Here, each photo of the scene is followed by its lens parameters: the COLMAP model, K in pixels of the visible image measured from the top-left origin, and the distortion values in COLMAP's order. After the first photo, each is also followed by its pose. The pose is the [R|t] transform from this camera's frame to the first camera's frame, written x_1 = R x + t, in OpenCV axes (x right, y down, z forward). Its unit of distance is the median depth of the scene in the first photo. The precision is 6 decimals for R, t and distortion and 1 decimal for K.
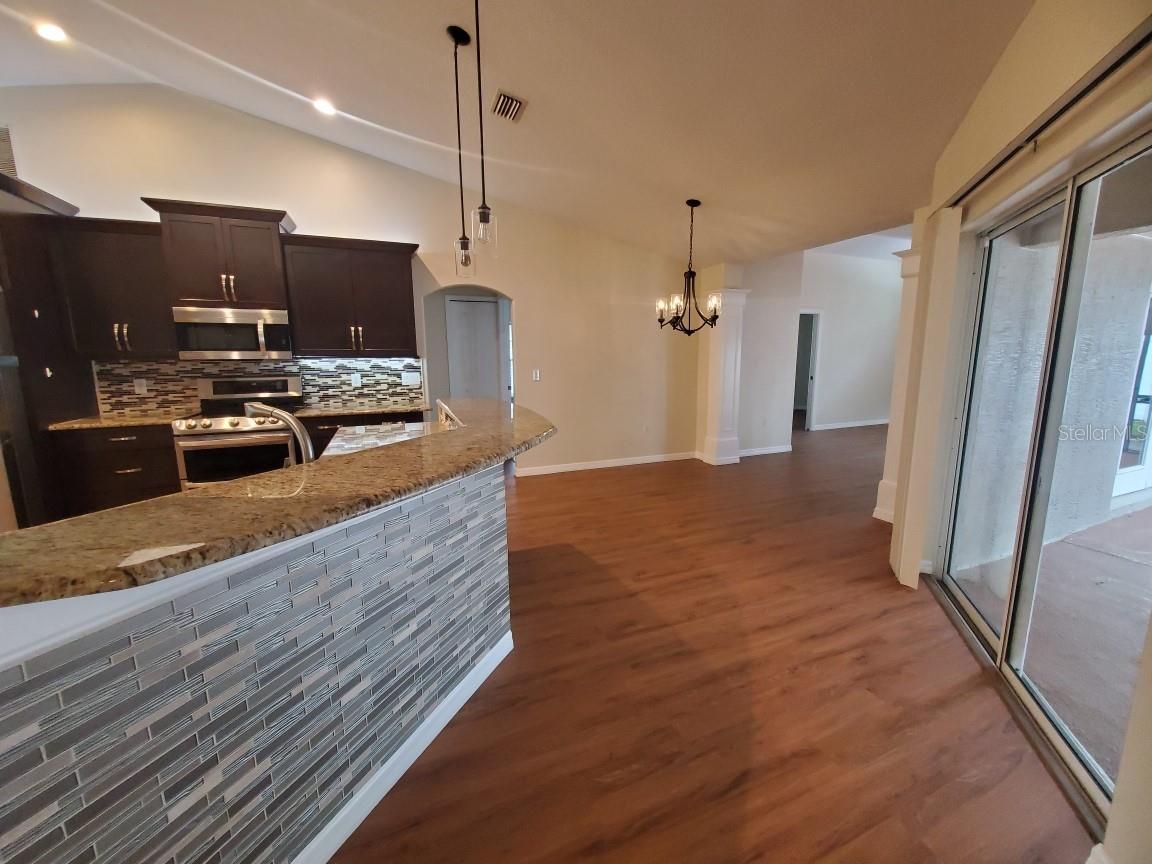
lens RADIAL K [[455.5, 0, 576.0], [0, 455.5, 432.0], [0, 0, 1]] dist [-0.000673, -0.000104]
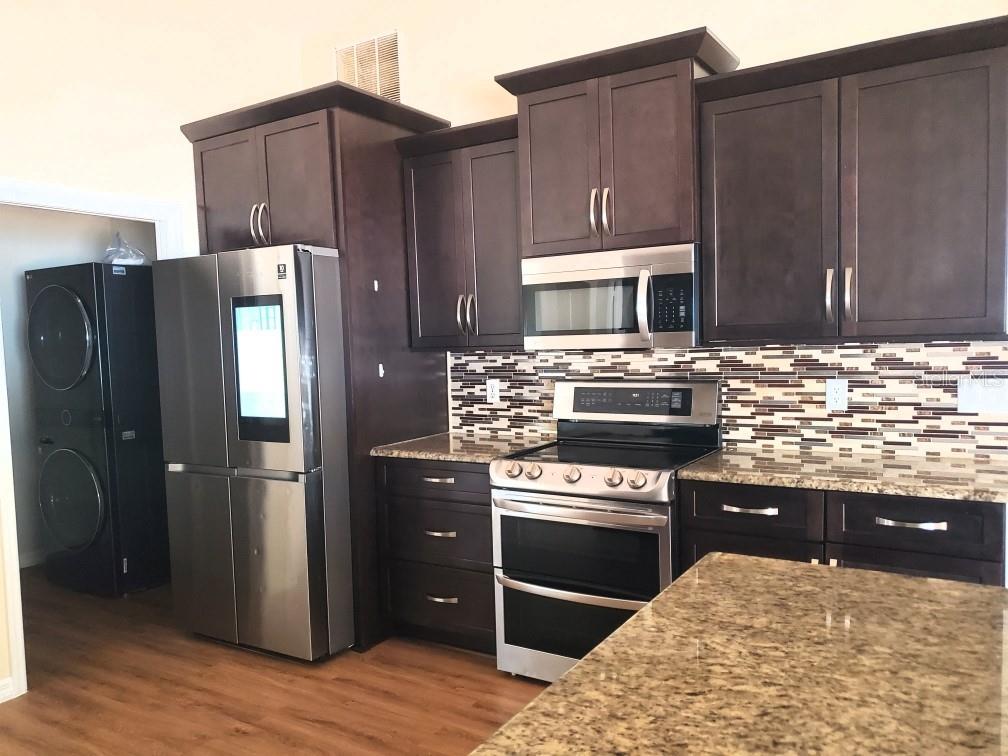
lens RADIAL K [[753.8, 0, 503.8], [0, 753.8, 391.4], [0, 0, 1]] dist [-0.000277, -0.001716]
pose [[0.584611, 0.052952, -0.809584, -0.106904], [-0.106869, 0.994199, -0.012144, -0.078302], [0.804245, 0.093618, 0.586878, 0.362630]]
